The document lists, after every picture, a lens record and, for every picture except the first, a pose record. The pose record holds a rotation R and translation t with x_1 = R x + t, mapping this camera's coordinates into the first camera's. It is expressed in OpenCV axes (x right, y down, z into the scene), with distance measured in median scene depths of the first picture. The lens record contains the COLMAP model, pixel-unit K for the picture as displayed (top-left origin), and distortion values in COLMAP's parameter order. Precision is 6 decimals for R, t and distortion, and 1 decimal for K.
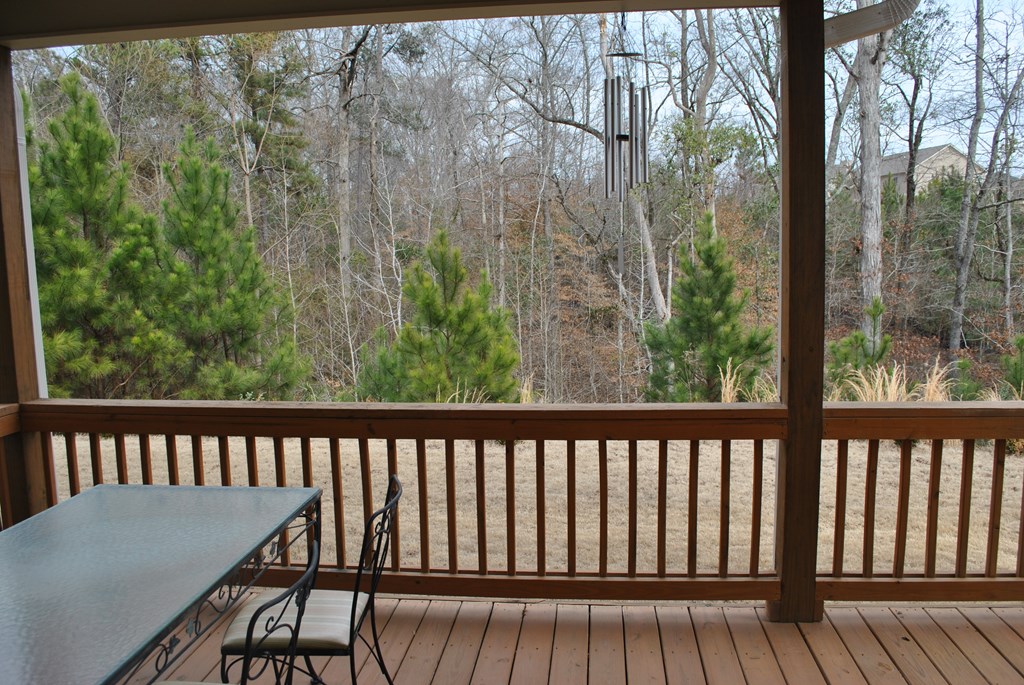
lens RADIAL K [[810.3, 0, 512.0], [0, 810.3, 342.5], [0, 0, 1]] dist [-0.064643, -0.004758]
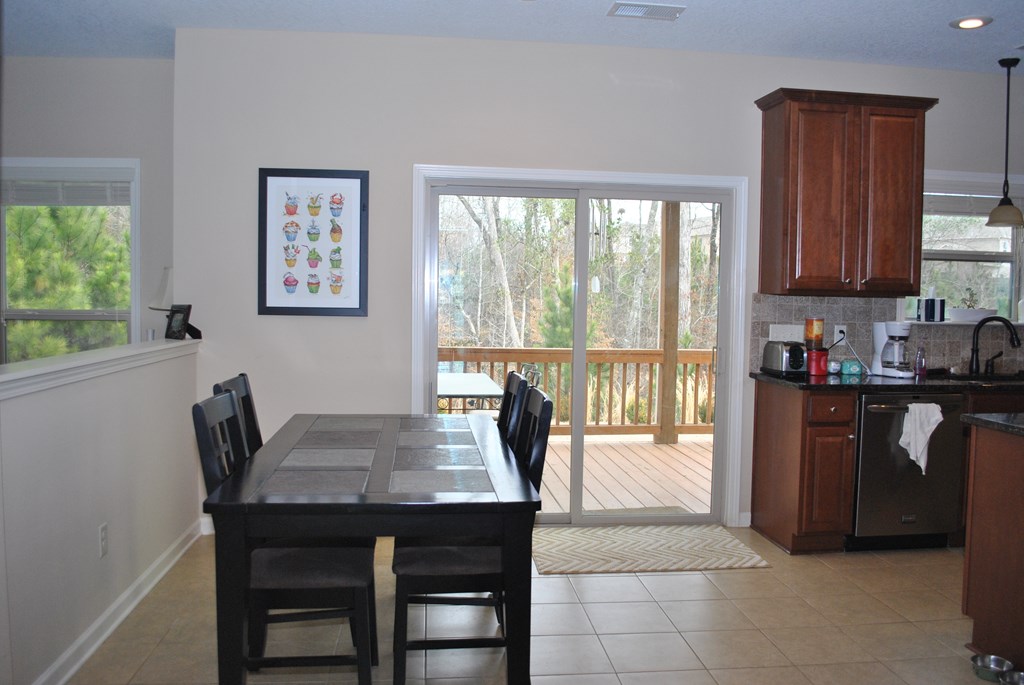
lens RADIAL K [[810.3, 0, 512.0], [0, 810.3, 342.5], [0, 0, 1]] dist [-0.064643, -0.004758]
pose [[0.975652, 0.024446, 0.217956, -0.138474], [-0.012344, 0.998314, -0.056717, 0.045777], [-0.218975, 0.052646, 0.974309, -0.276015]]
